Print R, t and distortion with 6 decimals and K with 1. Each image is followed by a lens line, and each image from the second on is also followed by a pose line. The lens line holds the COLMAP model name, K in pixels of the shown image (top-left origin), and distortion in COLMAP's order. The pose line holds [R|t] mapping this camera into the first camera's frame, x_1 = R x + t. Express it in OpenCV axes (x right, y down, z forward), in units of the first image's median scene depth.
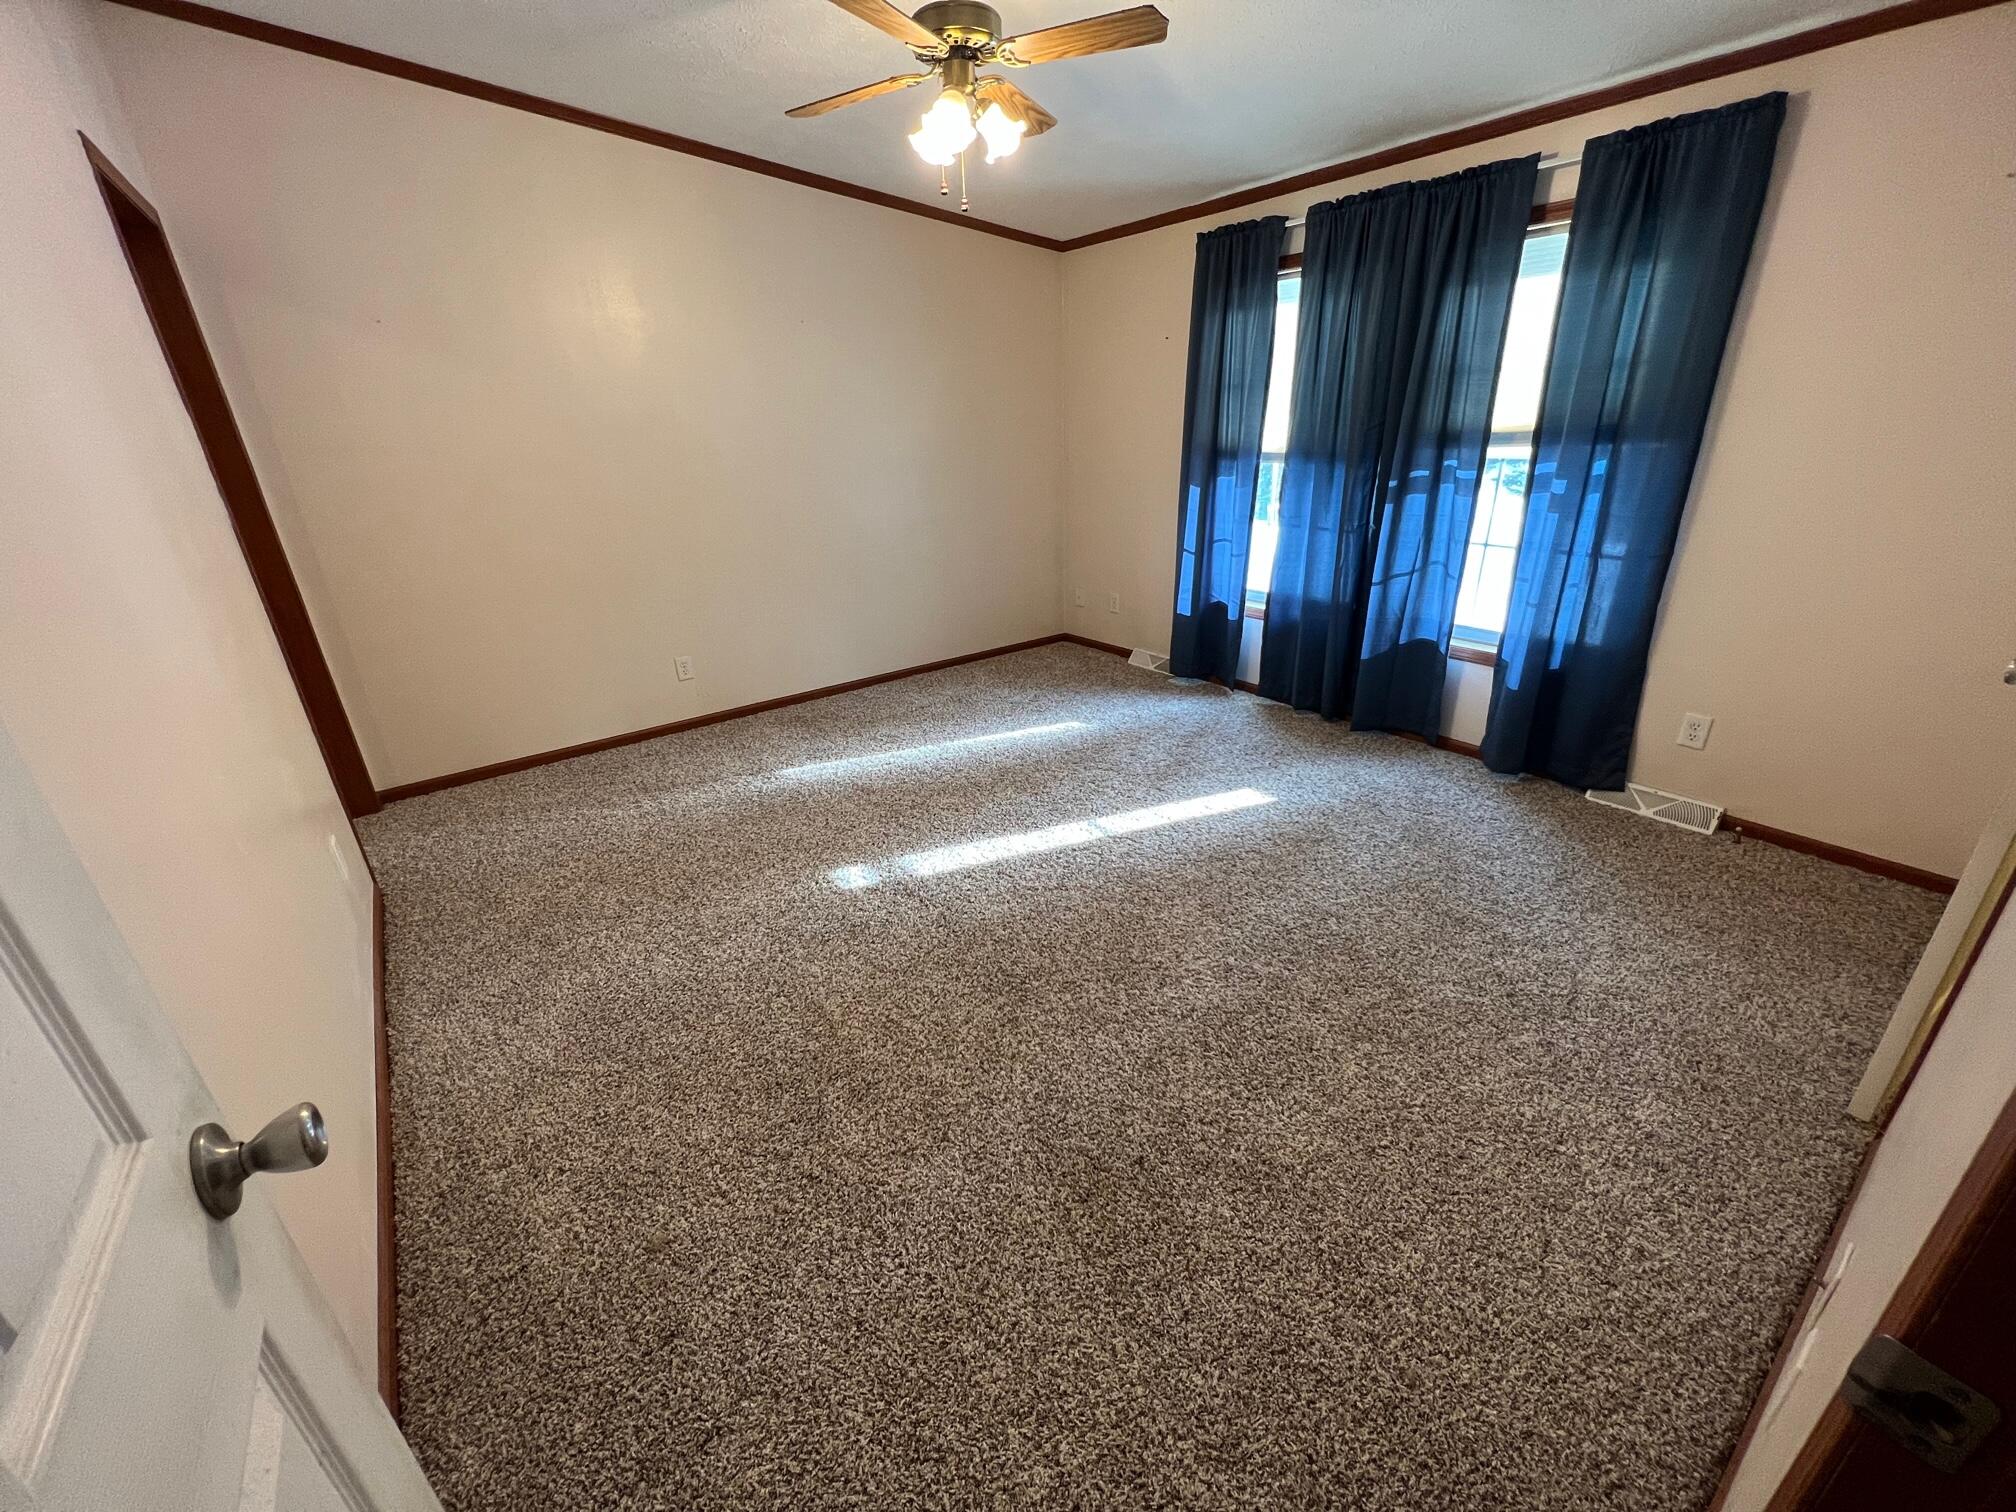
lens RADIAL K [[803.3, 0, 1001.7], [0, 803.3, 746.2], [0, 0, 1]] dist [-0.002466, 0.000046]
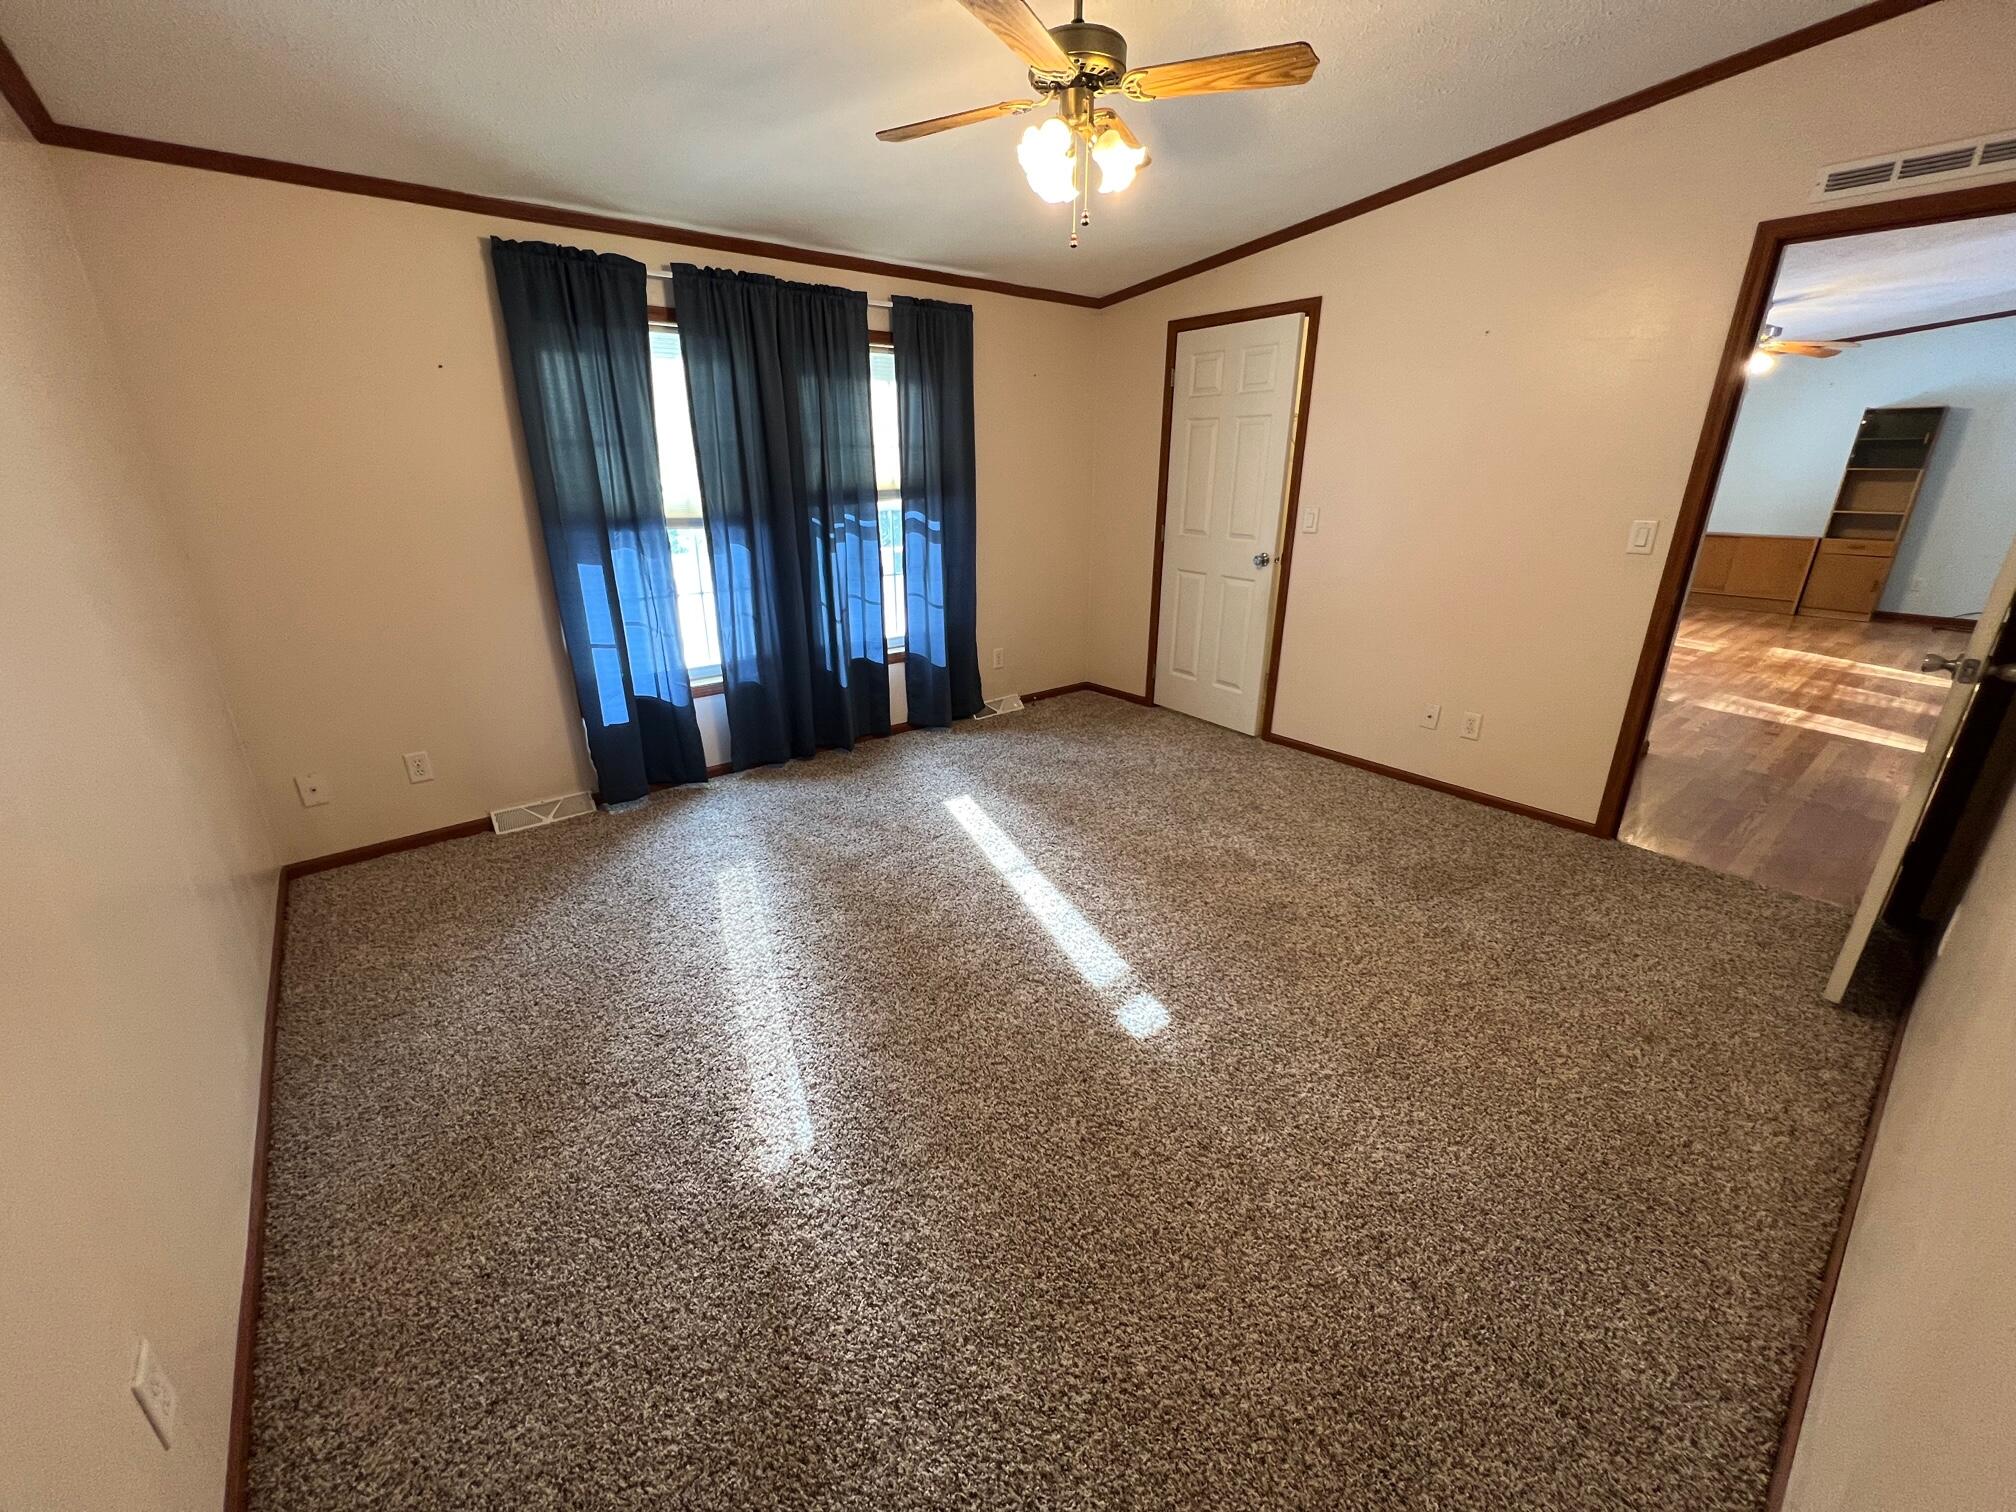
lens RADIAL K [[803.3, 0, 1000.2], [0, 803.3, 742.4], [0, 0, 1]] dist [-0.002466, 0.000046]
pose [[-0.041007, -0.289376, 0.956337, -0.695567], [0.392182, 0.875666, 0.281783, -0.286792], [-0.918973, 0.386613, 0.077580, 0.777848]]
